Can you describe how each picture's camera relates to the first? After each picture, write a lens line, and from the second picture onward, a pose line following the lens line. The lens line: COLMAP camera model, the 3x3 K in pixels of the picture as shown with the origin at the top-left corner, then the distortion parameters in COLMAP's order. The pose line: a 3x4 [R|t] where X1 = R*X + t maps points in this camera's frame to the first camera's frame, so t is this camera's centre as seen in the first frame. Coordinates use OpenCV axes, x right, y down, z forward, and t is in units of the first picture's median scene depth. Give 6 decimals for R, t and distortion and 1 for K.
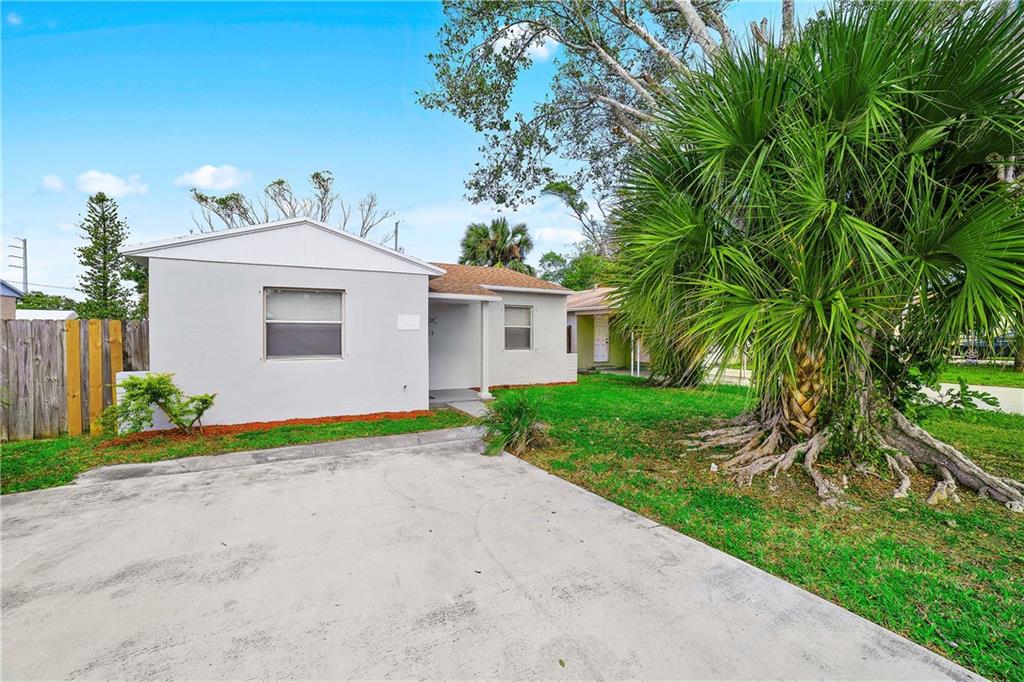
lens RADIAL K [[448.6, 0, 513.3], [0, 448.6, 312.4], [0, 0, 1]] dist [-0.127159, 0.059304]
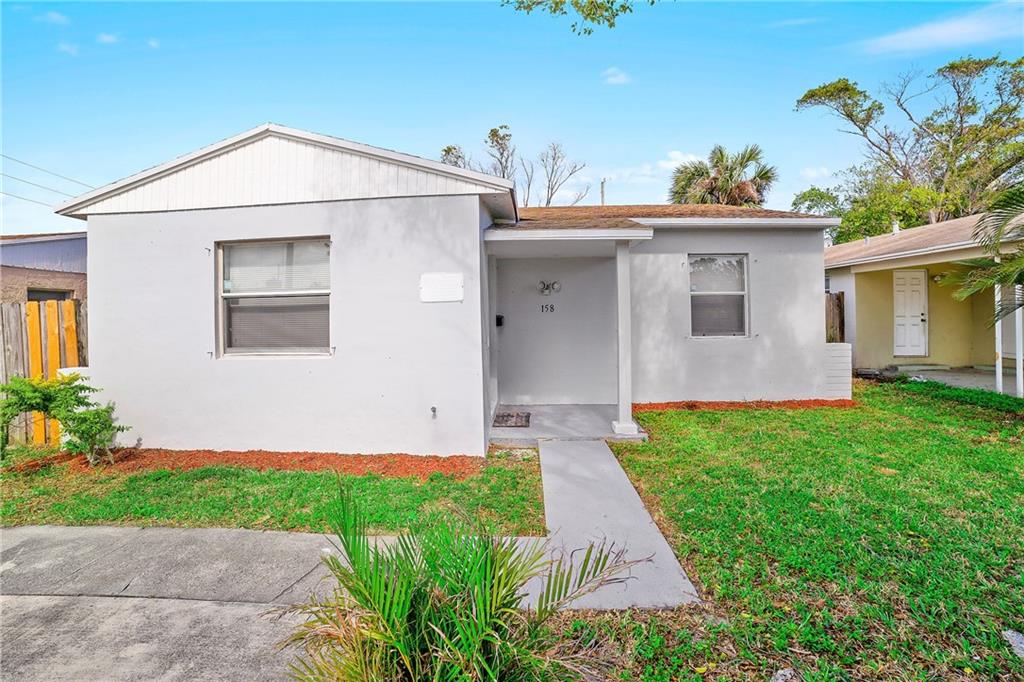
lens RADIAL K [[448.6, 0, 513.3], [0, 448.6, 312.4], [0, 0, 1]] dist [-0.127159, 0.059304]
pose [[0.845580, -0.022188, -0.533387, 0.070380], [0.043197, 0.998703, 0.026936, 0.025483], [0.532098, -0.045817, 0.845442, 0.364395]]
